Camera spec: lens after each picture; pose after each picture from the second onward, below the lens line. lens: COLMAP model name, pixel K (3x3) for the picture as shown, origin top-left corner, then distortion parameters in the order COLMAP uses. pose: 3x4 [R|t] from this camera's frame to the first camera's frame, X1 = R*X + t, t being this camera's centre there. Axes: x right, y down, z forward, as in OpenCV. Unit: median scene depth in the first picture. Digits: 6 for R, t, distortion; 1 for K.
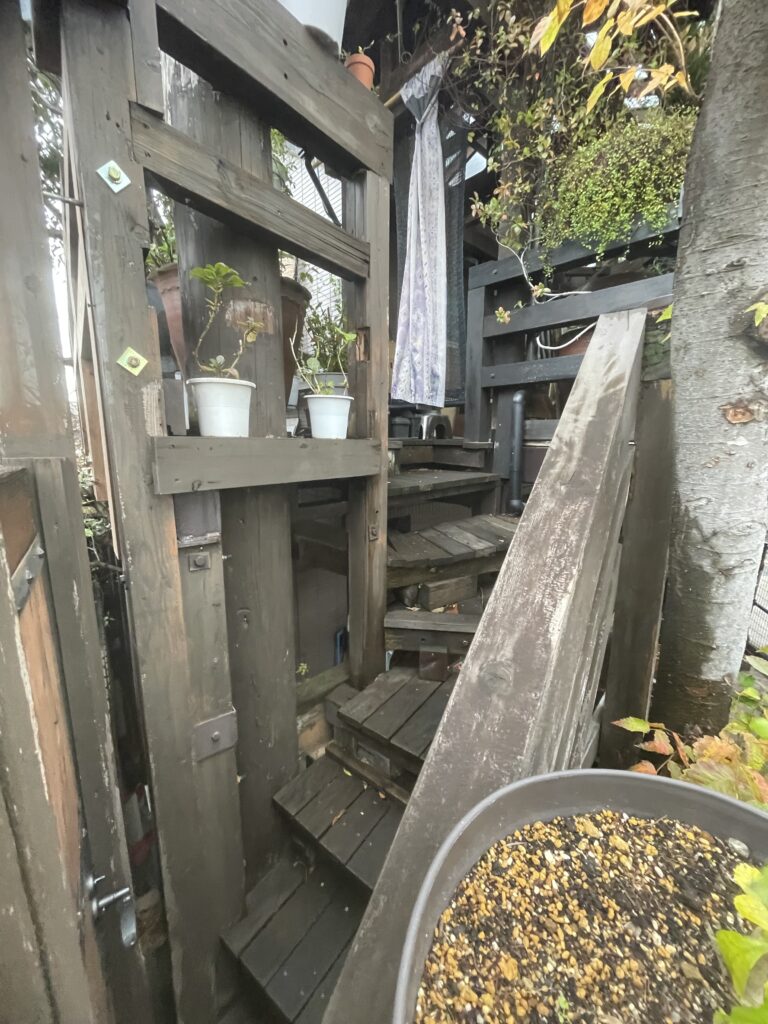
lens RADIAL K [[399.0, 0, 384.0], [0, 399.0, 512.0], [0, 0, 1]] dist [-0.000104, 0.000179]
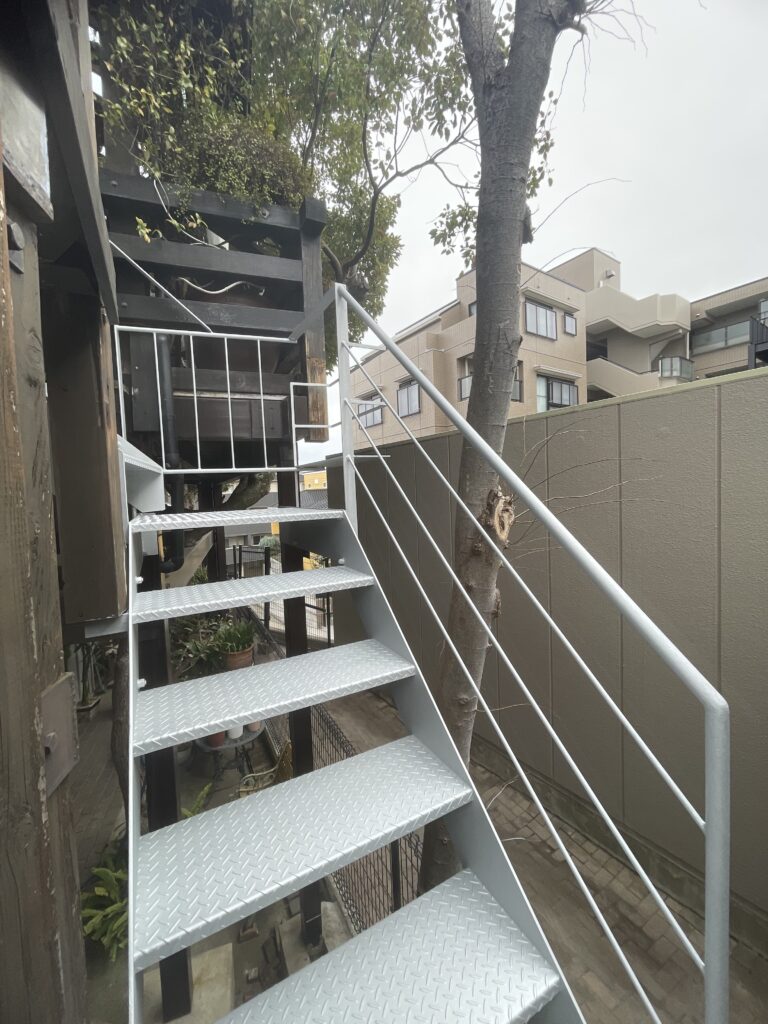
lens RADIAL K [[415.6, 0, 384.0], [0, 415.6, 512.0], [0, 0, 1]] dist [-0.001812, 0.000419]
pose [[0.421068, -0.057601, 0.905198, -0.590455], [0.188060, 0.981839, -0.025001, 0.400995], [-0.887319, 0.180759, 0.424254, 0.495756]]
